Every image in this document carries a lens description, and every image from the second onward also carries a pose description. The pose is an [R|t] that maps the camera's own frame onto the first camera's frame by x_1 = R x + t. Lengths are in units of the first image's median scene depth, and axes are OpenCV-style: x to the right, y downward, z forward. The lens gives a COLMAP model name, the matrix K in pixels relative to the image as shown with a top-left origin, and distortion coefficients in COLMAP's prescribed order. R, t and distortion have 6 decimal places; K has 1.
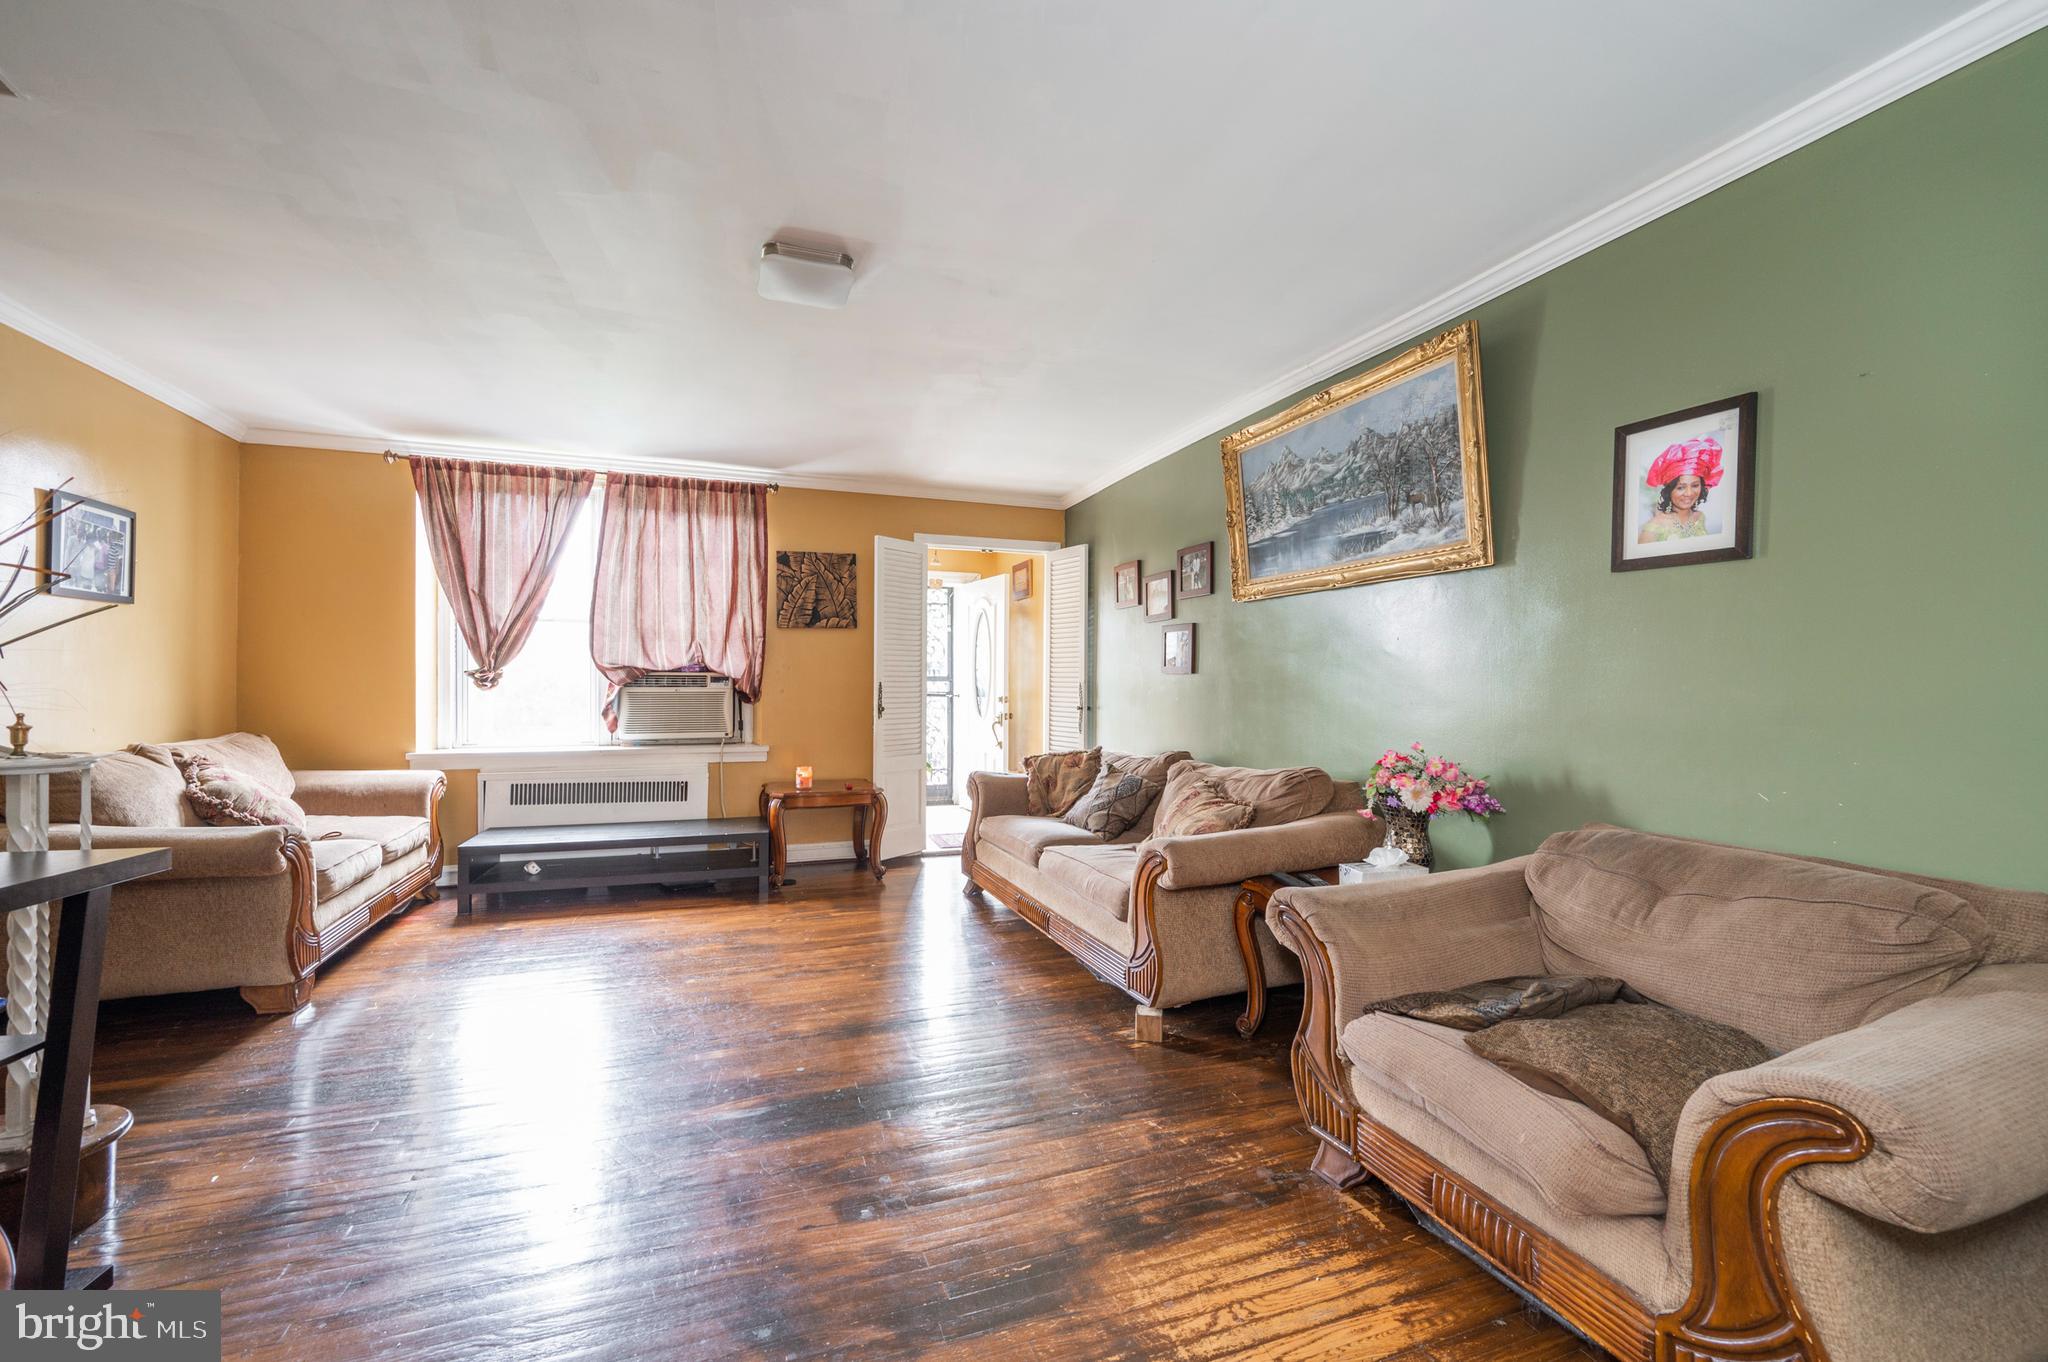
lens RADIAL K [[821.9, 0, 1036.7], [0, 821.9, 682.2], [0, 0, 1]] dist [-0.000920, -0.000031]
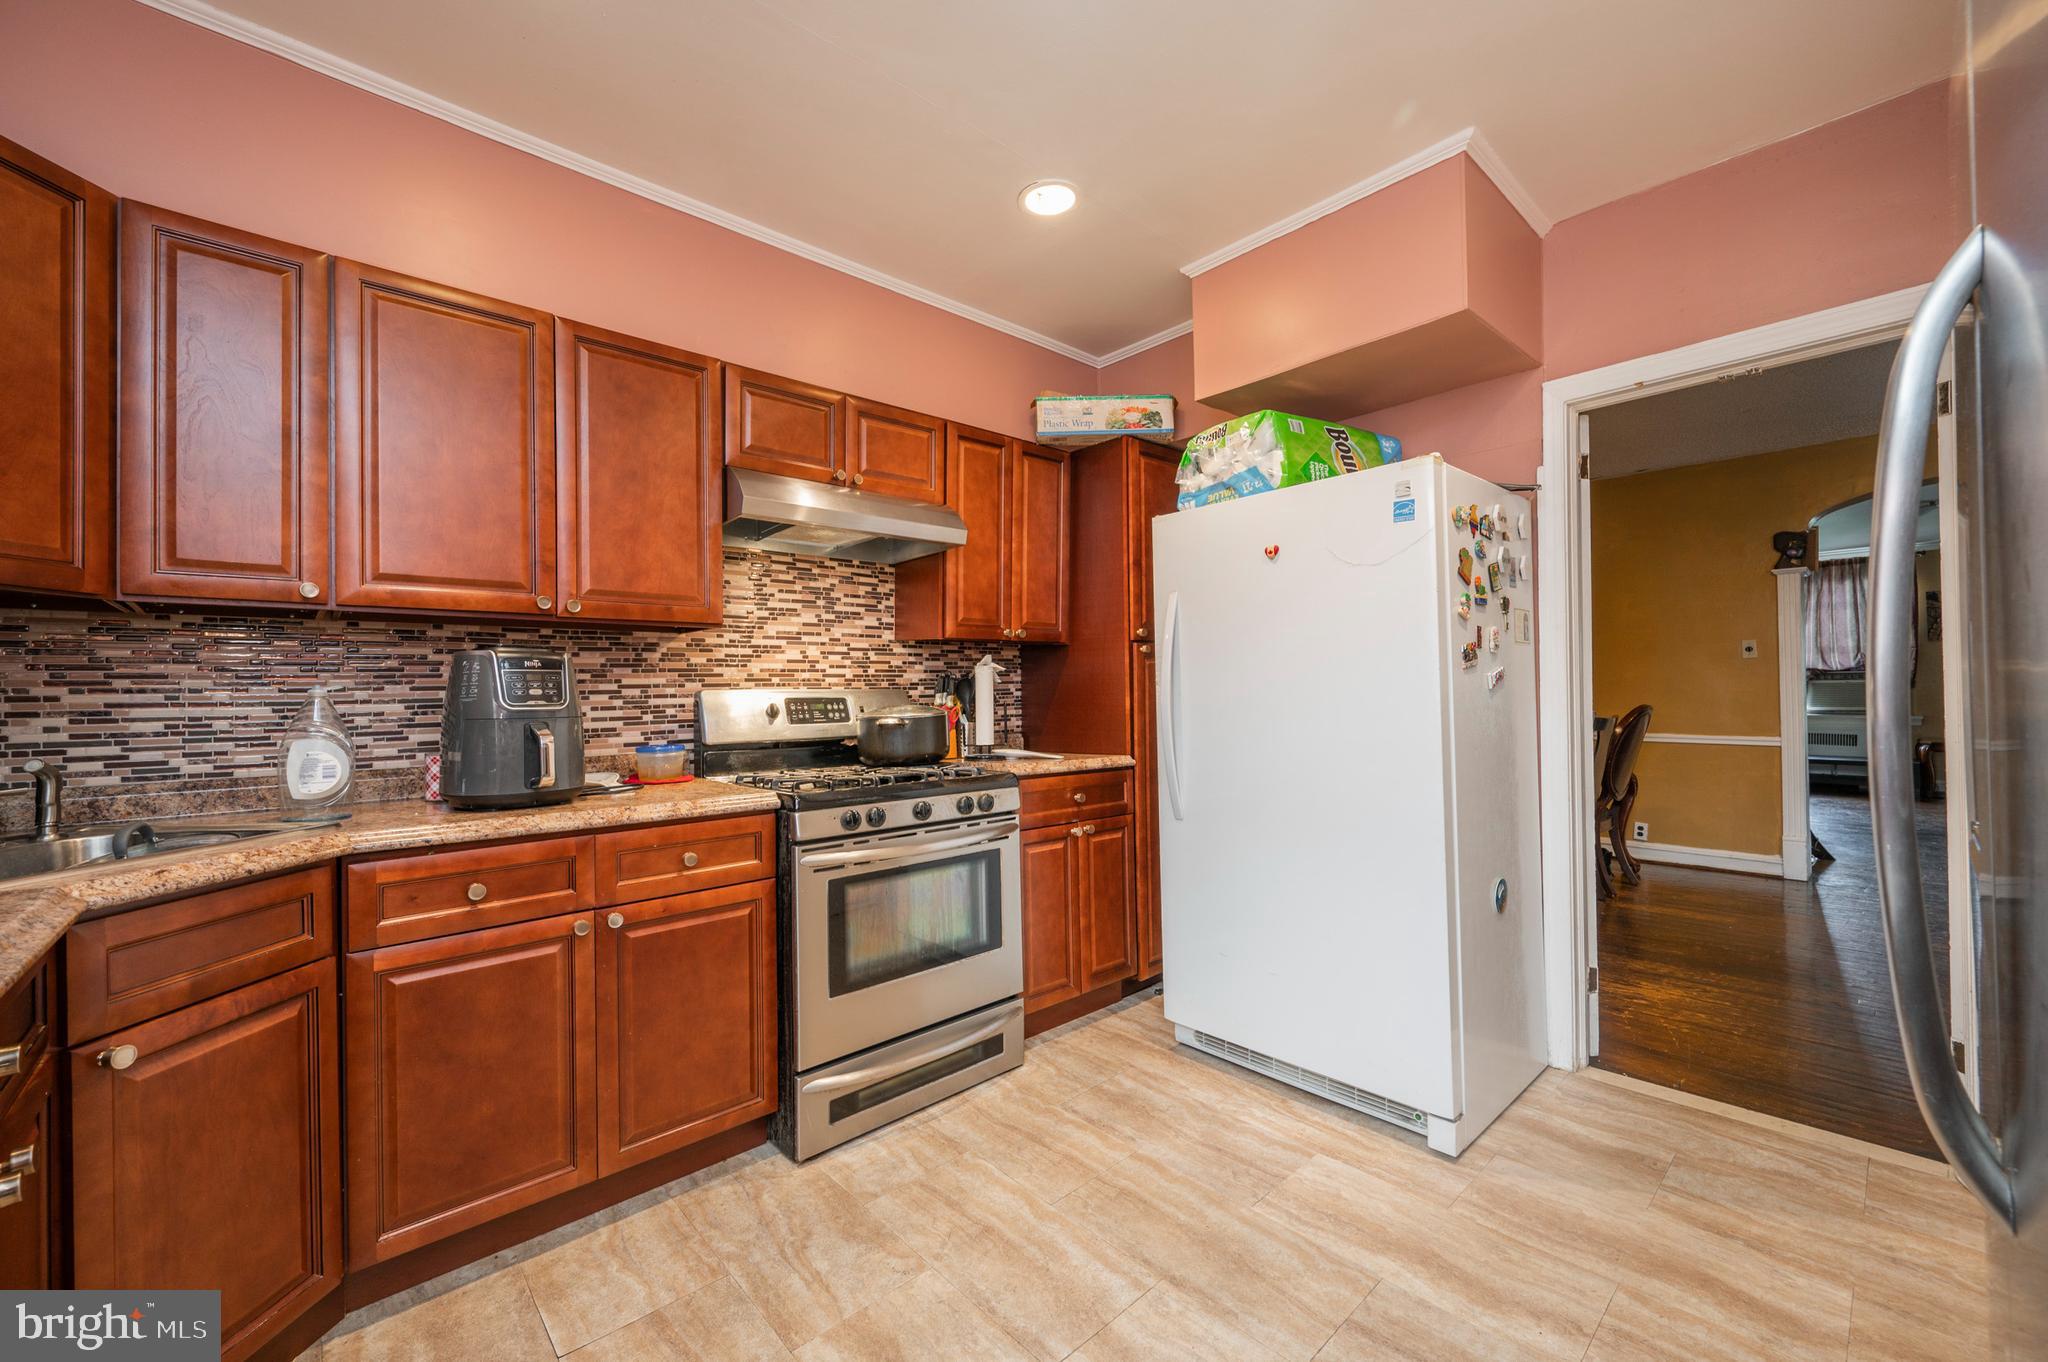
lens RADIAL K [[821.9, 0, 1036.7], [0, 821.9, 682.2], [0, 0, 1]] dist [-0.000920, -0.000031]
pose [[0.375755, -0.019516, -0.926514, 0.560687], [0.017771, 0.999746, -0.013852, 0.005634], [0.926549, -0.011261, 0.376006, -1.322087]]
